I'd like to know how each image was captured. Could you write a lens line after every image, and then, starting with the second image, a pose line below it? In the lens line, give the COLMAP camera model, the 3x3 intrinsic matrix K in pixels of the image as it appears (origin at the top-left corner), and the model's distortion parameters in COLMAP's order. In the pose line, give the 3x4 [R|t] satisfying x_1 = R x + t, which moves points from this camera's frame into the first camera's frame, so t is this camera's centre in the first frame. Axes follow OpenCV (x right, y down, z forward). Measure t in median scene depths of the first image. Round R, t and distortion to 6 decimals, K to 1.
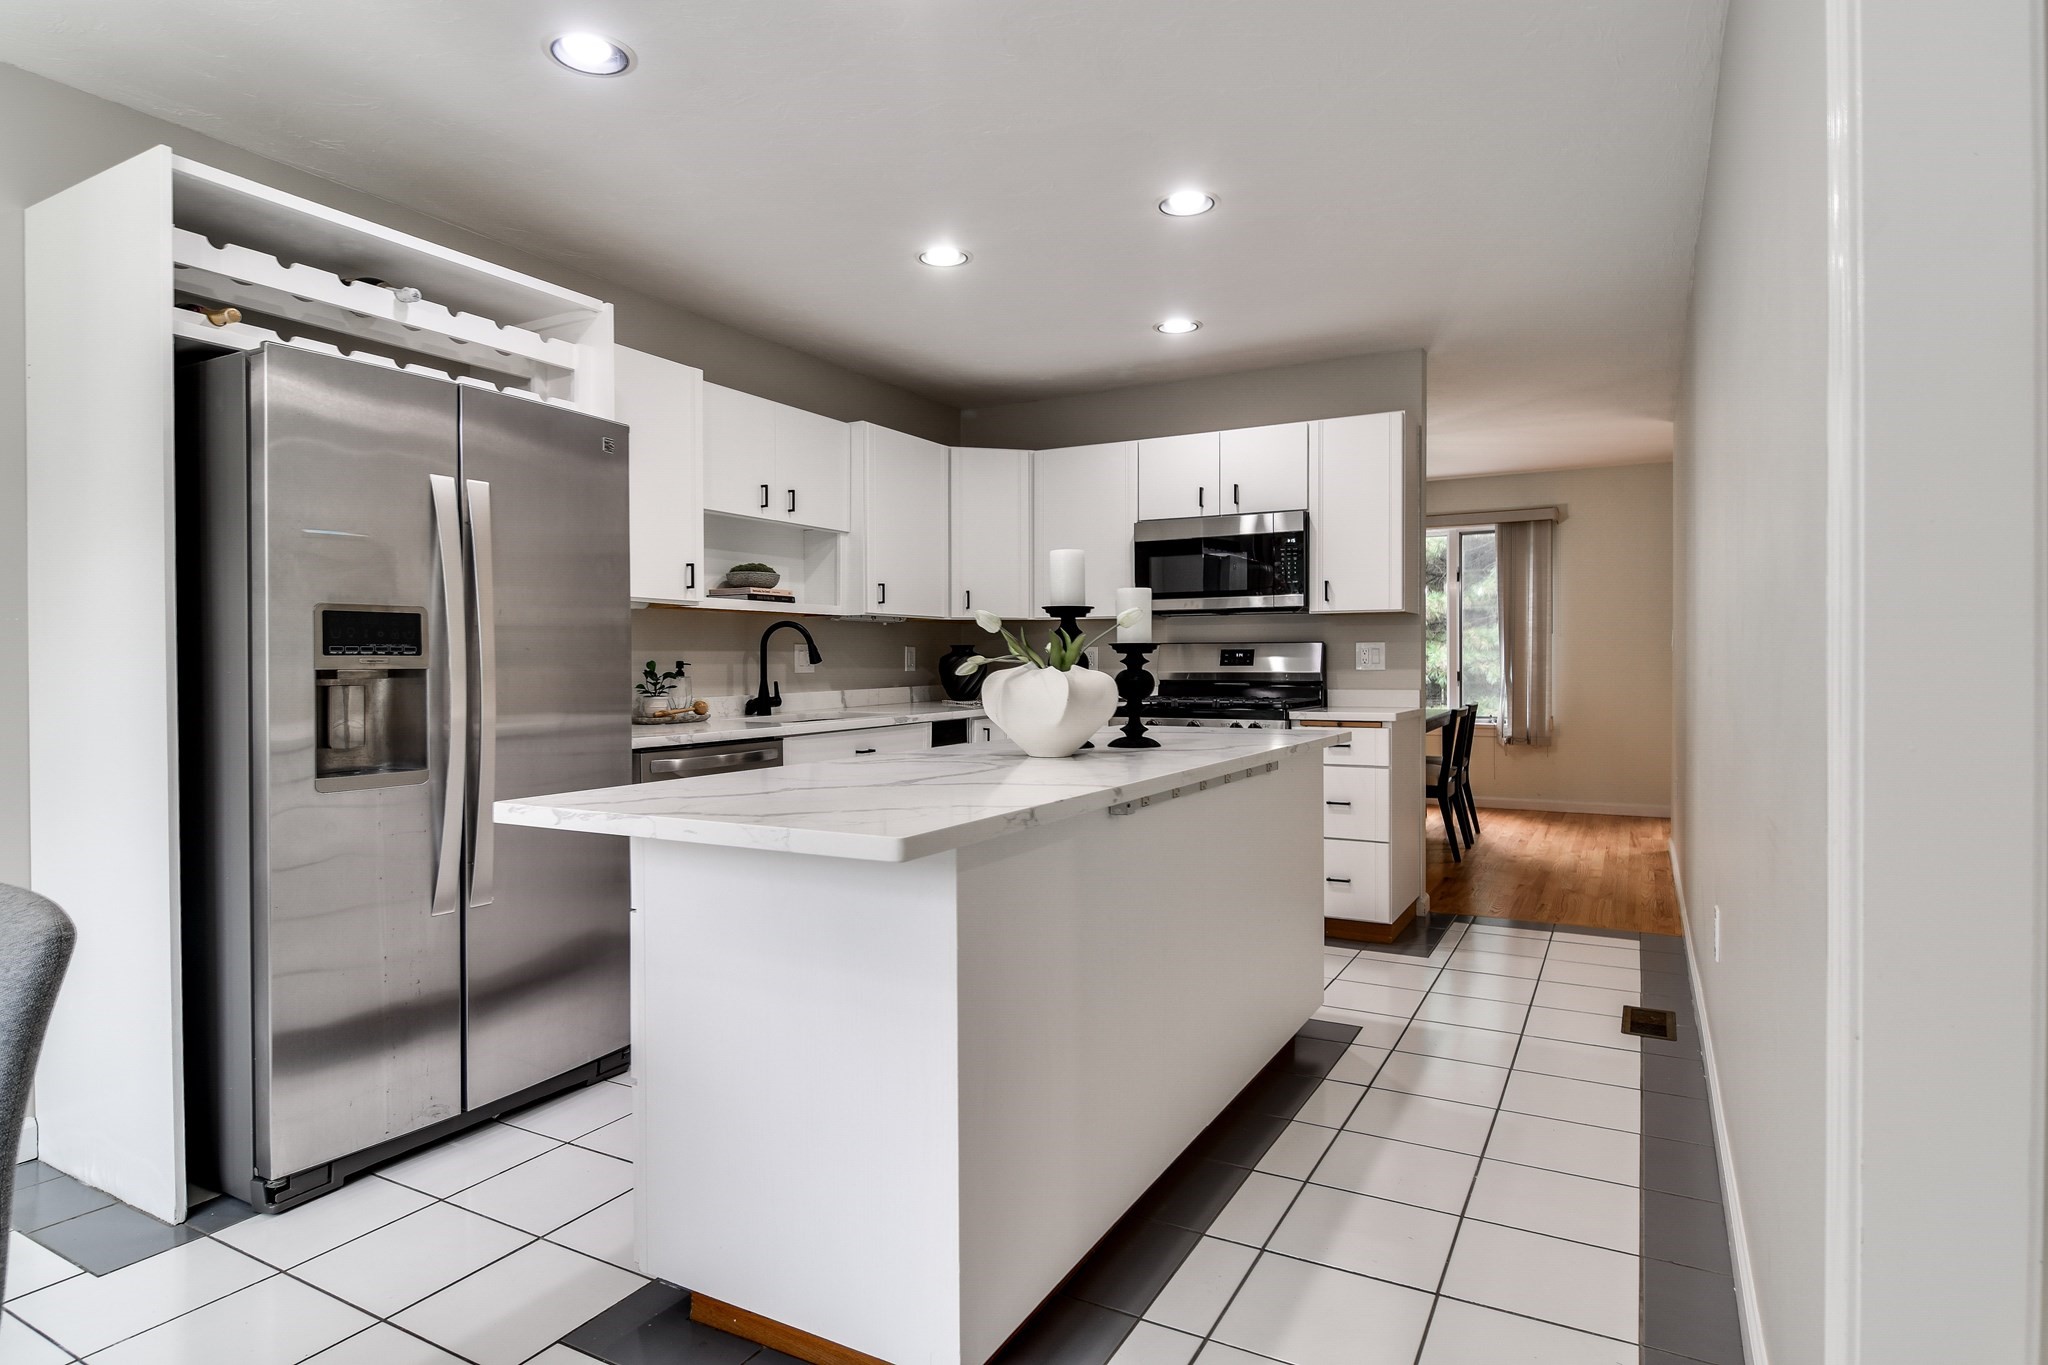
lens RADIAL K [[1105.4, 0, 1012.0], [0, 1105.4, 677.6], [0, 0, 1]] dist [0.004966, -0.009442]
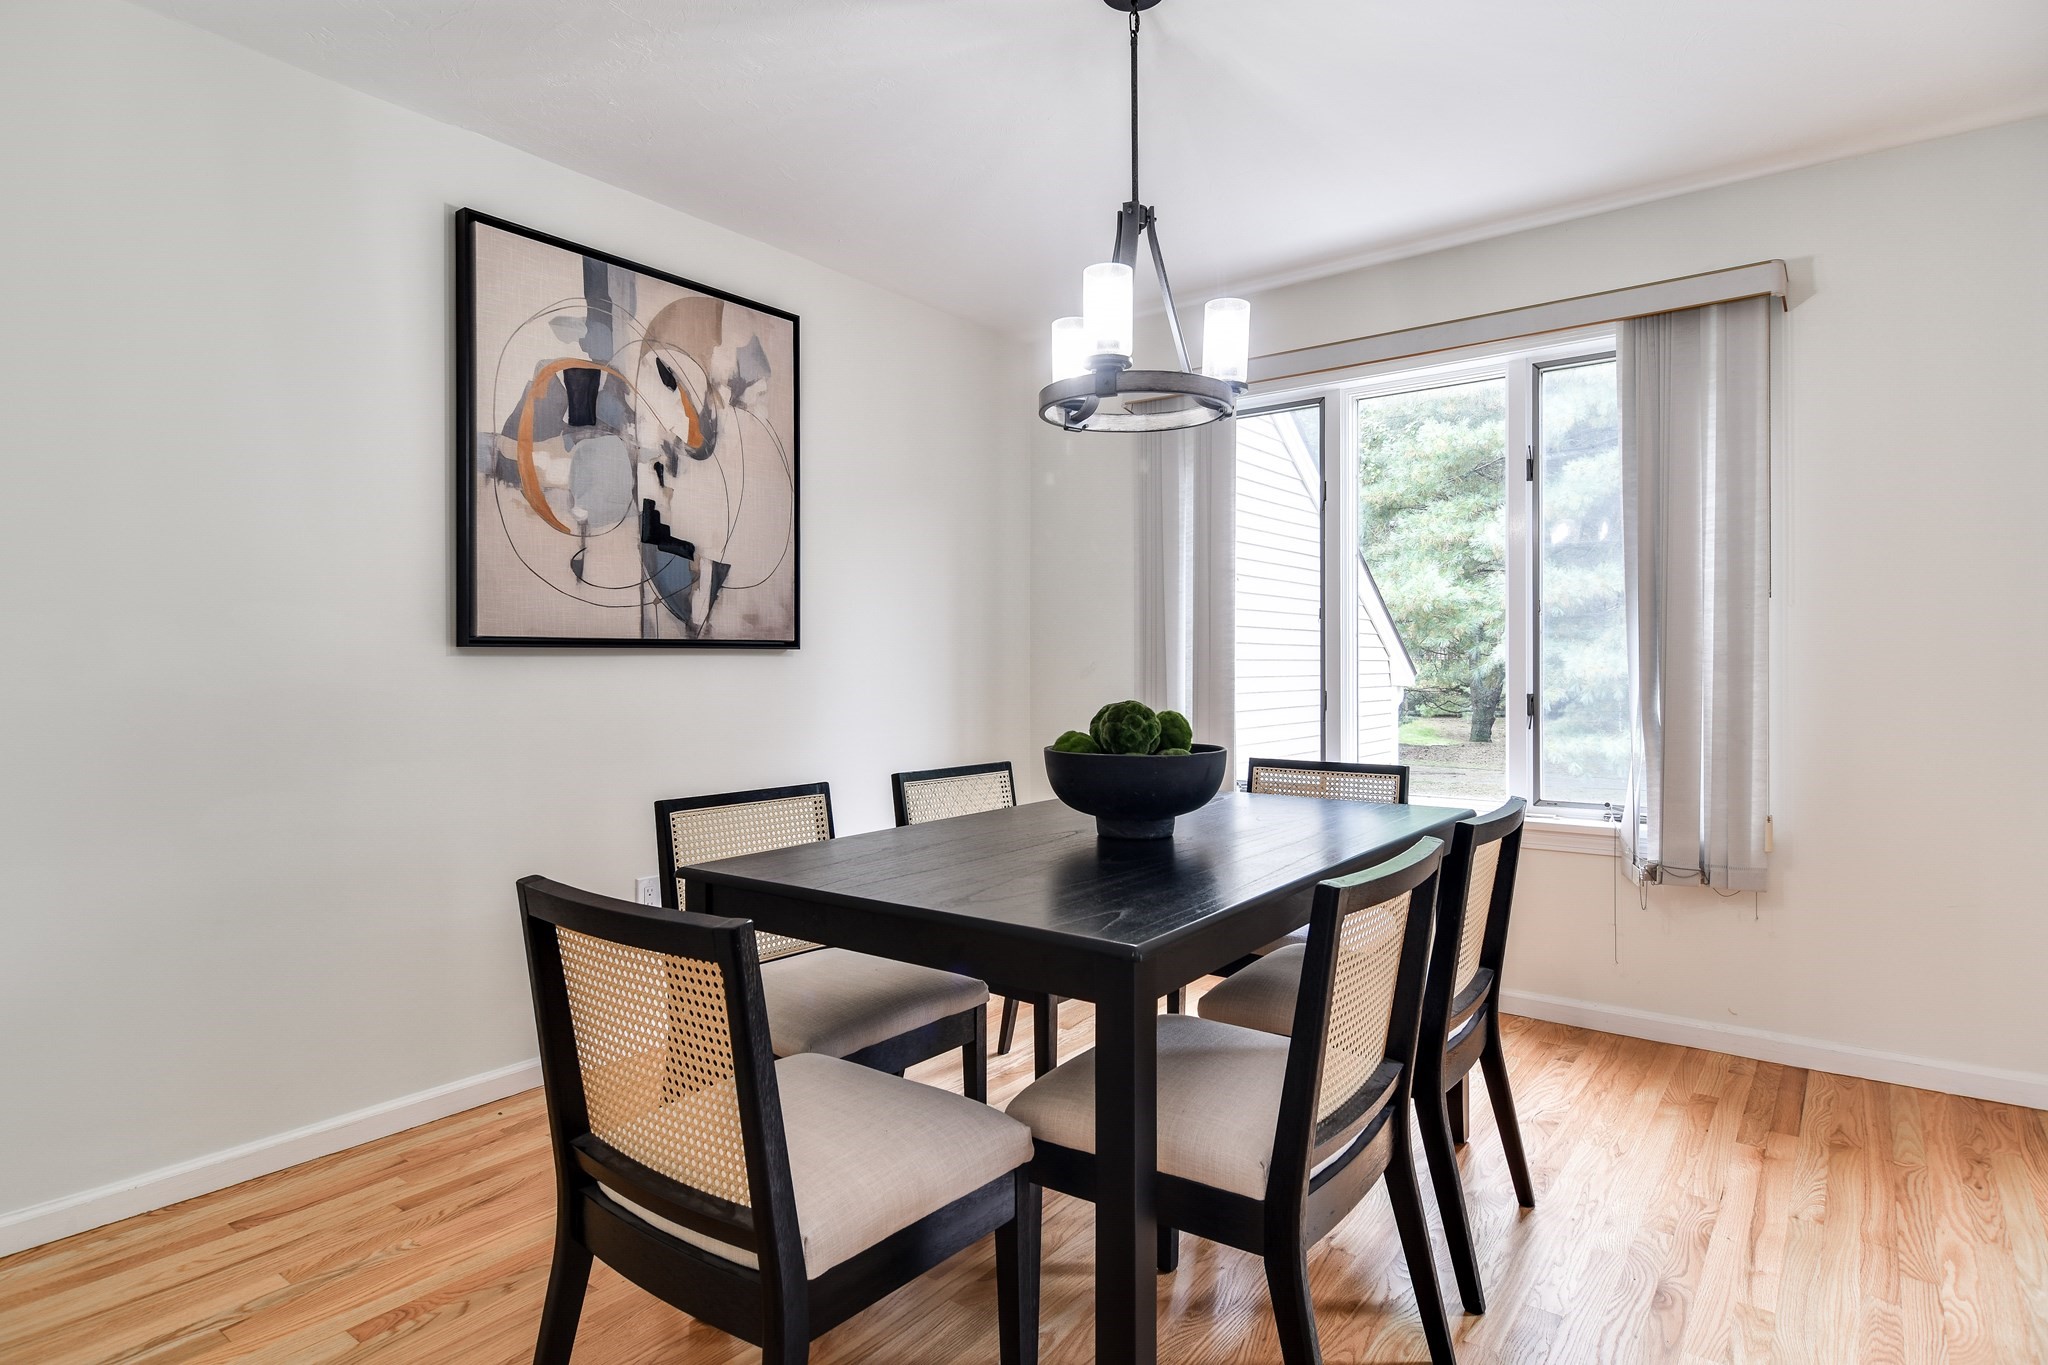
lens RADIAL K [[1105.4, 0, 1038.6], [0, 1105.4, 675.2], [0, 0, 1]] dist [0.004966, -0.009442]
pose [[0.992375, 0.004059, -0.123190, 0.447287], [-0.004893, 0.999967, -0.006470, -0.015113], [0.123159, 0.007024, 0.992362, 0.926812]]
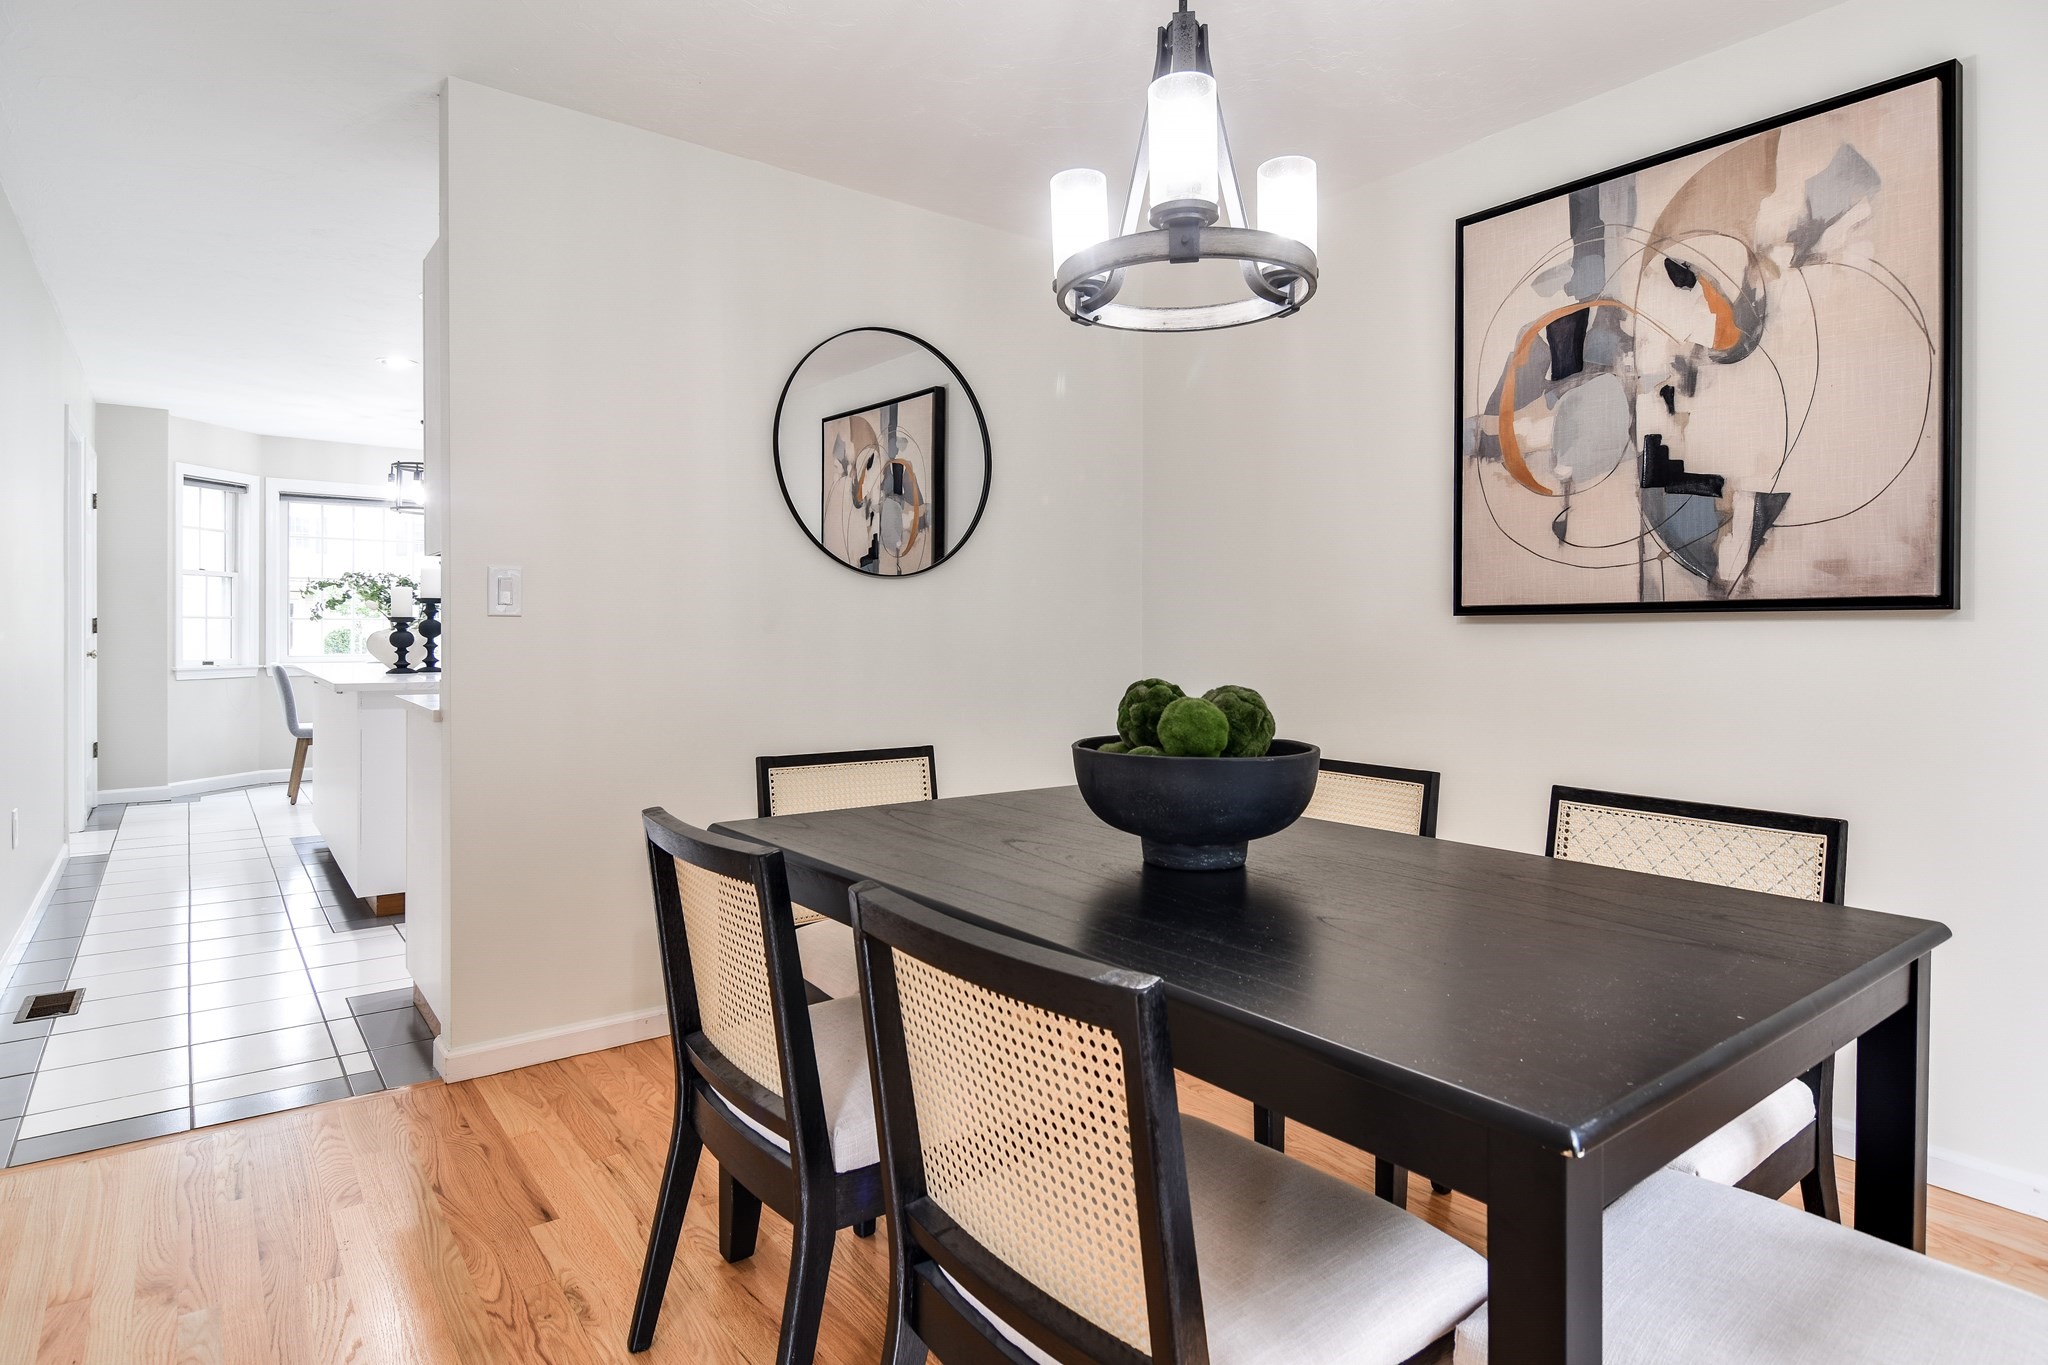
lens RADIAL K [[1105.4, 0, 1054.2], [0, 1105.4, 613.7], [0, 0, 1]] dist [0.004966, -0.009442]
pose [[-0.382025, 0.005218, -0.924137, 0.596122], [-0.002264, 0.999976, 0.006582, -0.025647], [0.924149, 0.004606, -0.382004, 1.196035]]
